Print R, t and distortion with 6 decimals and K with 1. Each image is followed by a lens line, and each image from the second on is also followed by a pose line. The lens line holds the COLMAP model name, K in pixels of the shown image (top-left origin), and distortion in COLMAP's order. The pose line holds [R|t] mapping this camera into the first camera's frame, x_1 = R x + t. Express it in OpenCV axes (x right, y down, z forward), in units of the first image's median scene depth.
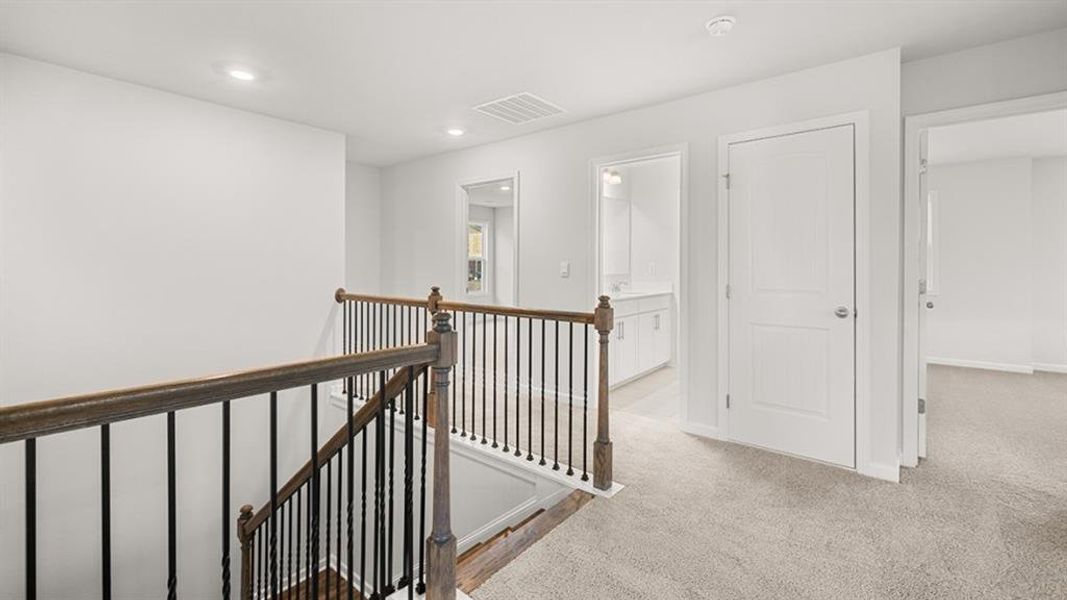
lens RADIAL K [[448.5, 0, 534.1], [0, 448.5, 264.5], [0, 0, 1]] dist [-0.001634, -0.000006]
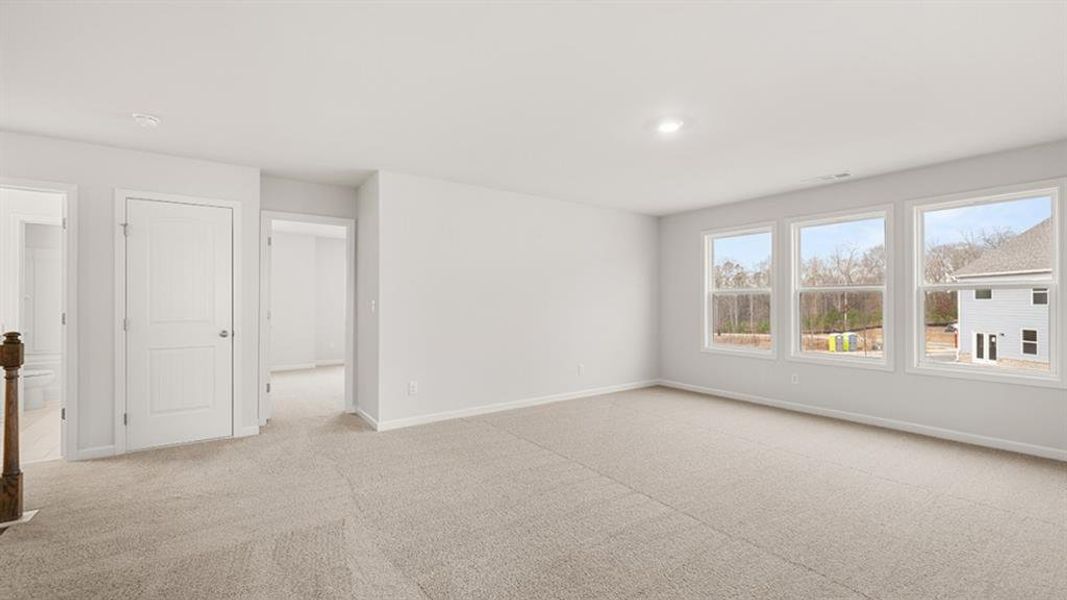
lens RADIAL K [[446.7, 0, 534.0], [0, 446.7, 298.0], [0, 0, 1]] dist [-0.001399, -0.000384]
pose [[0.264645, 0.006483, 0.964324, -0.474408], [0.000796, 0.999976, -0.006942, -0.000055], [-0.964345, 0.002605, 0.264634, -0.386998]]
